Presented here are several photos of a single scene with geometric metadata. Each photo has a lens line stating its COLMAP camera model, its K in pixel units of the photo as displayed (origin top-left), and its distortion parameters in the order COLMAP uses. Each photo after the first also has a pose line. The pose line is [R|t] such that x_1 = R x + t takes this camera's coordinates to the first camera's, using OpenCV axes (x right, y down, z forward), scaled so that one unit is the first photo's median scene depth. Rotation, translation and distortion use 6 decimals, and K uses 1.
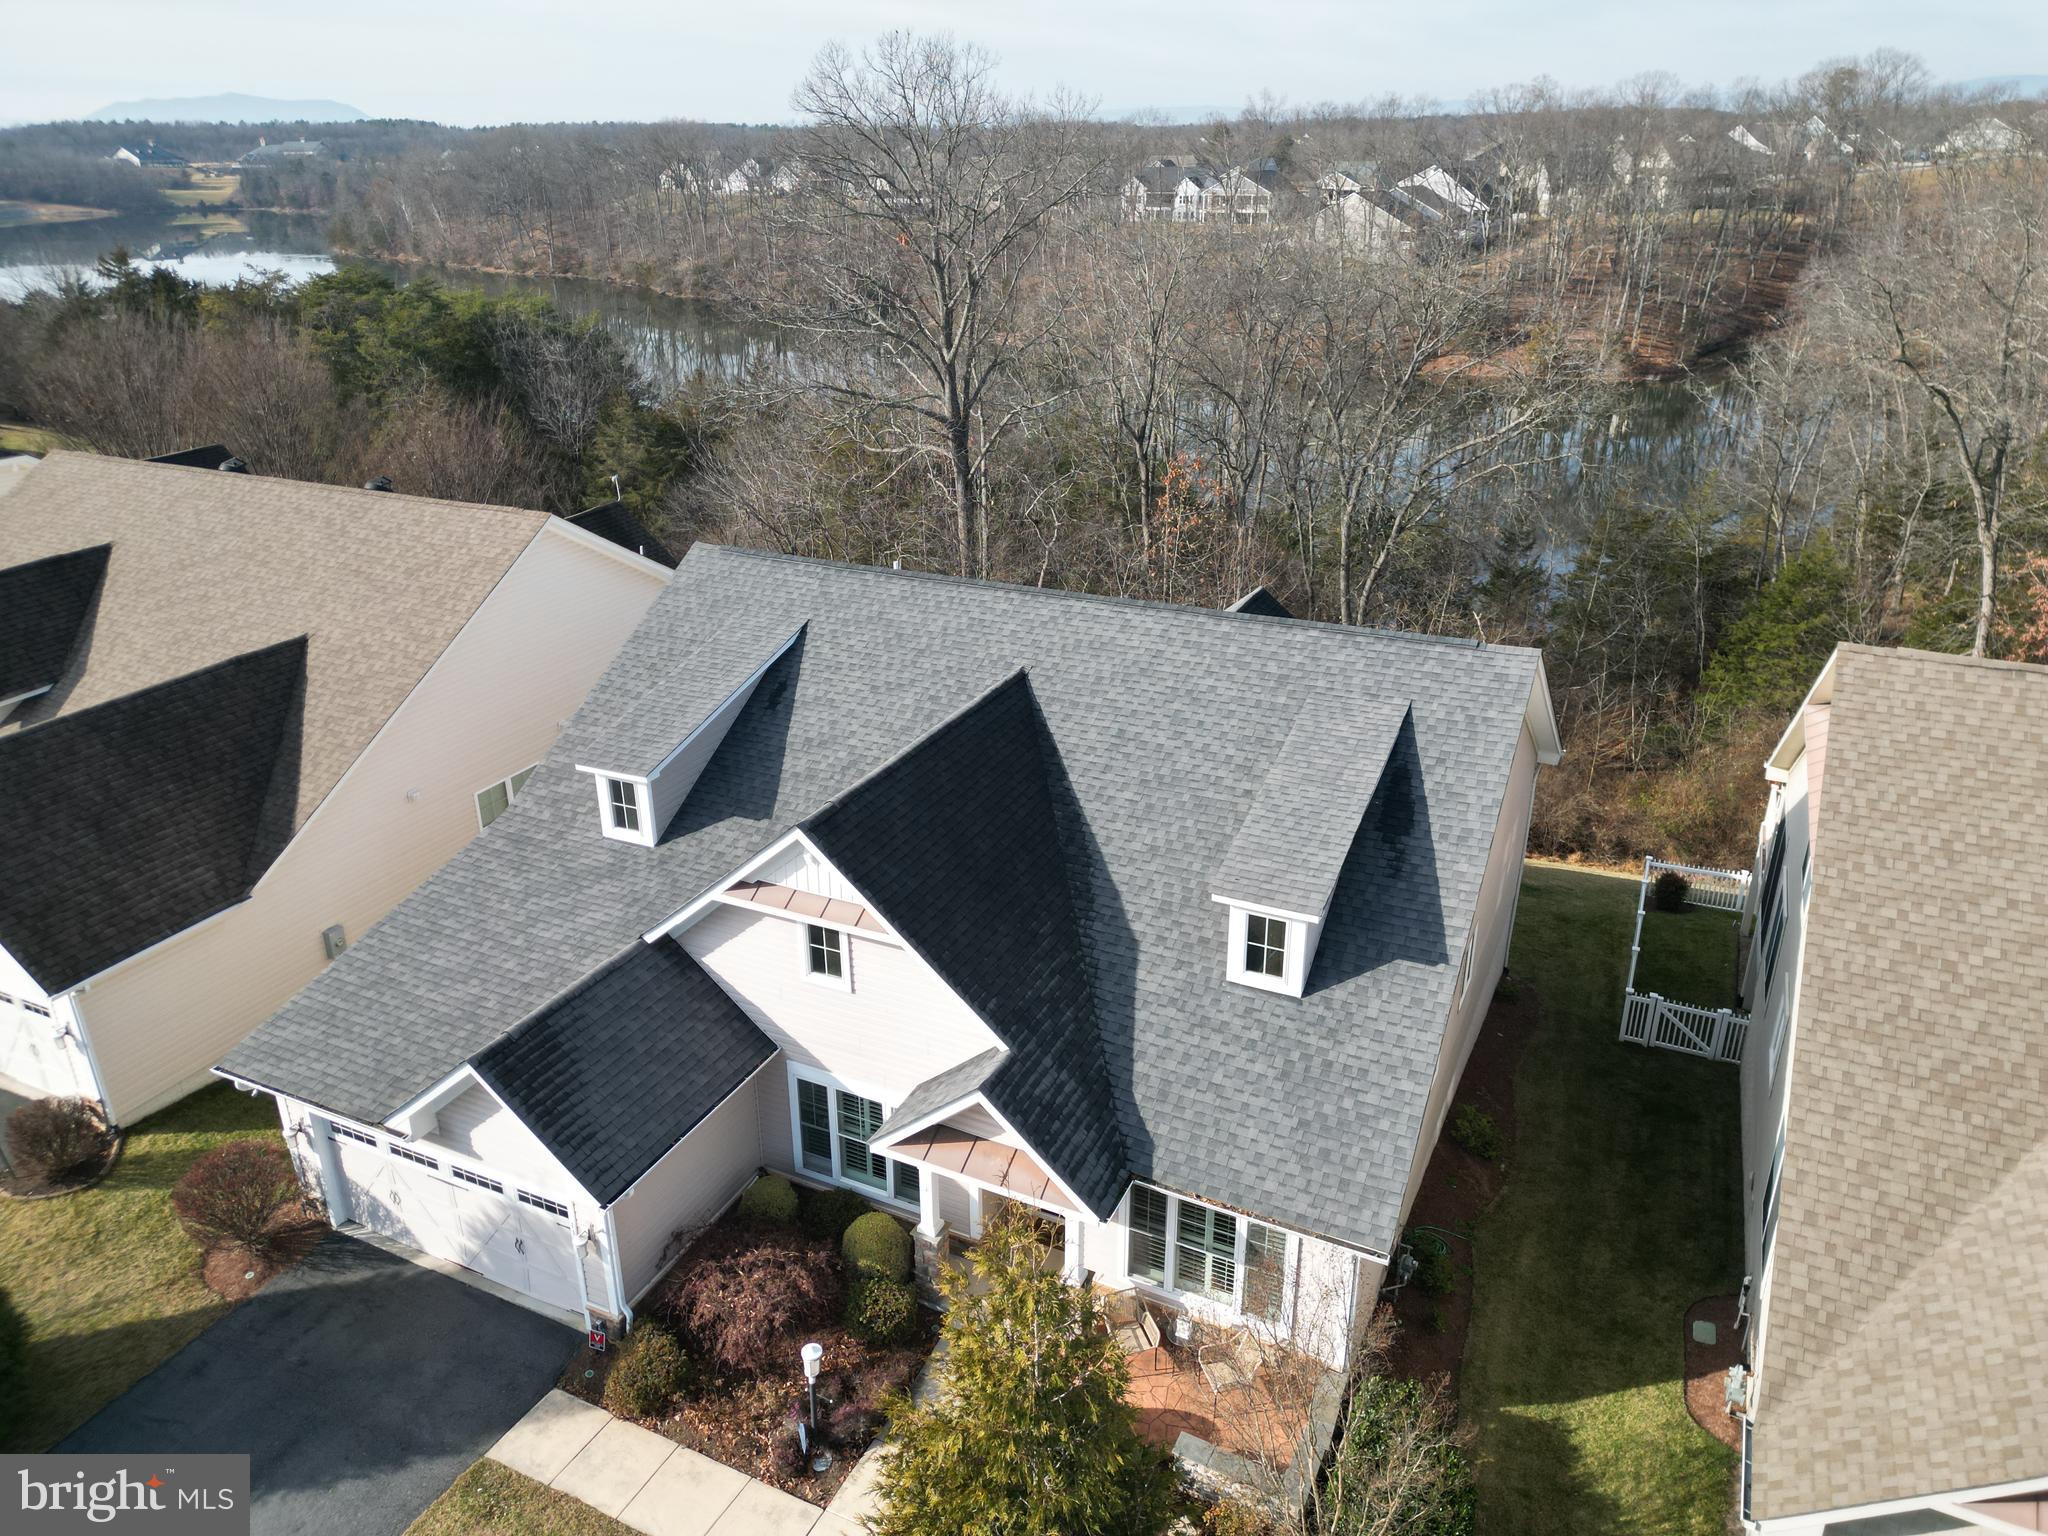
lens RADIAL K [[1423.4, 0, 1021.9], [0, 1423.4, 767.6], [0, 0, 1]] dist [0.063029, -0.052738]
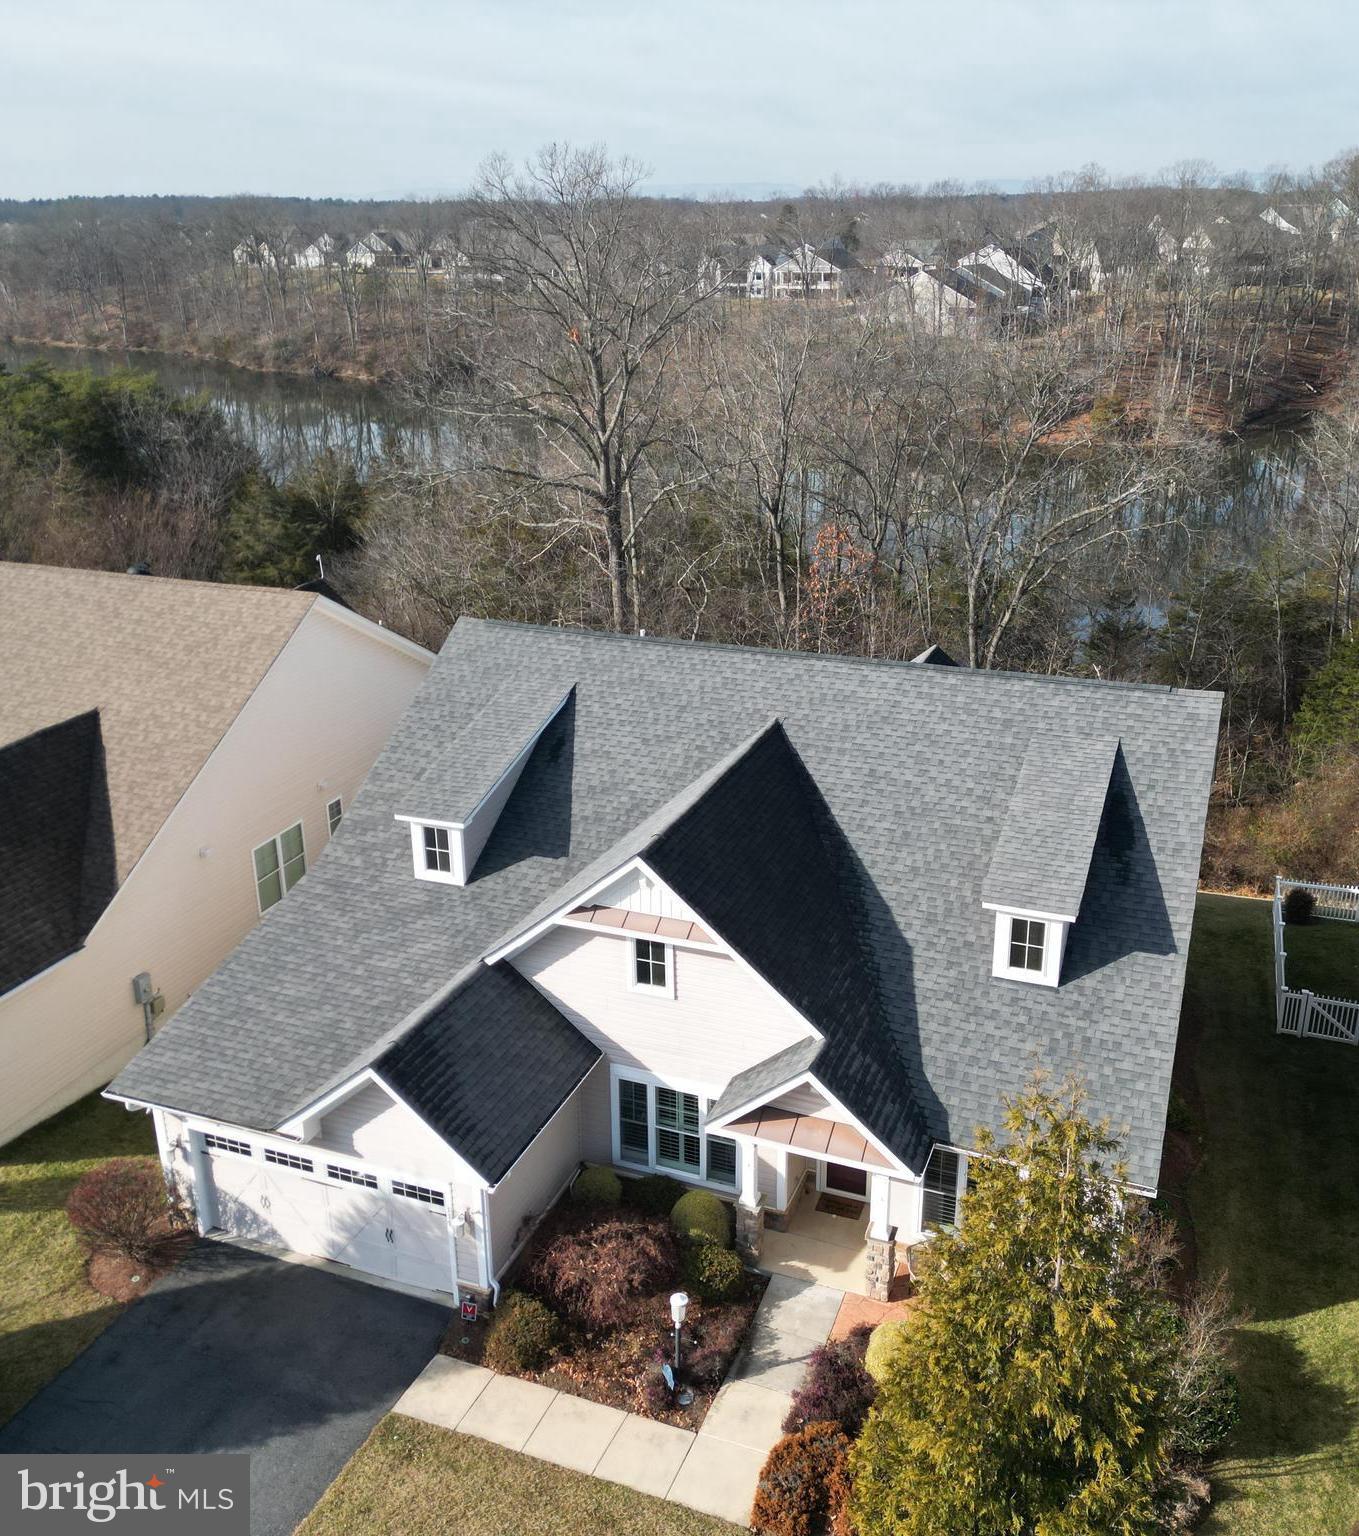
lens RADIAL K [[1421.5, 0, 712.1], [0, 1421.5, 767.9], [0, 0, 1]] dist [0.059770, -0.038479]
pose [[0.996452, -0.028340, 0.079250, -0.157293], [0.031712, 0.998630, -0.041619, 0.016437], [-0.077962, 0.043985, 0.995986, -0.150268]]
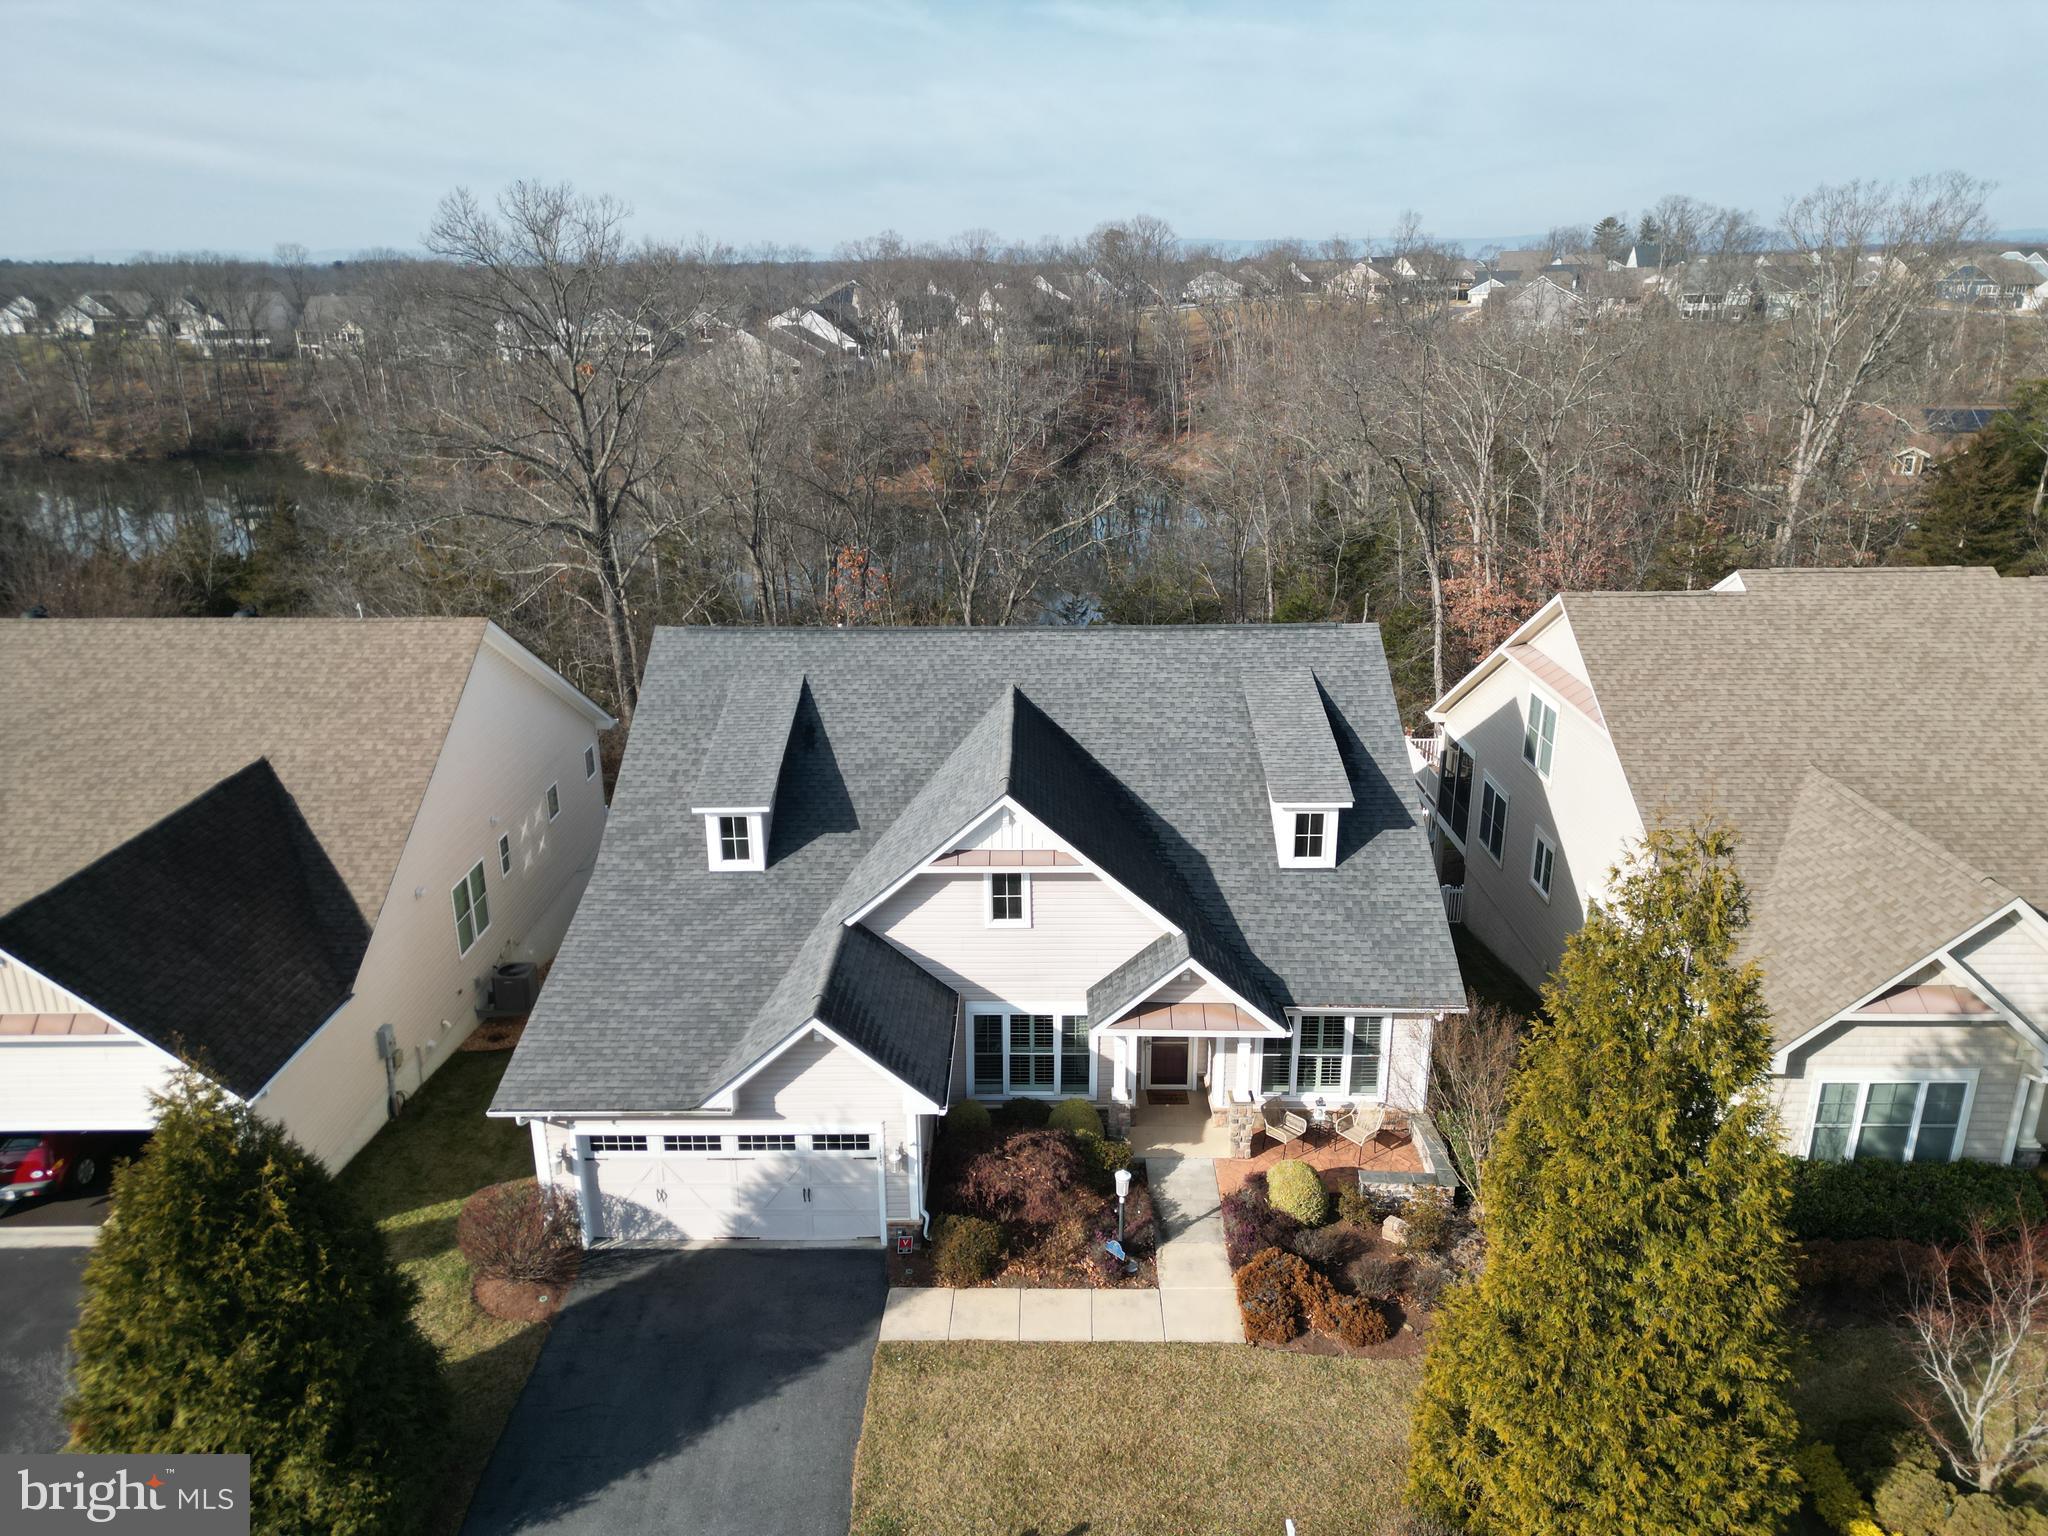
lens RADIAL K [[1417.7, 0, 1021.9], [0, 1417.7, 768.3], [0, 0, 1]] dist [0.074381, -0.060491]
pose [[0.906046, -0.136431, 0.400585, -0.550614], [0.169838, 0.984257, -0.048921, 0.070128], [-0.387604, 0.112359, 0.914953, -0.153792]]
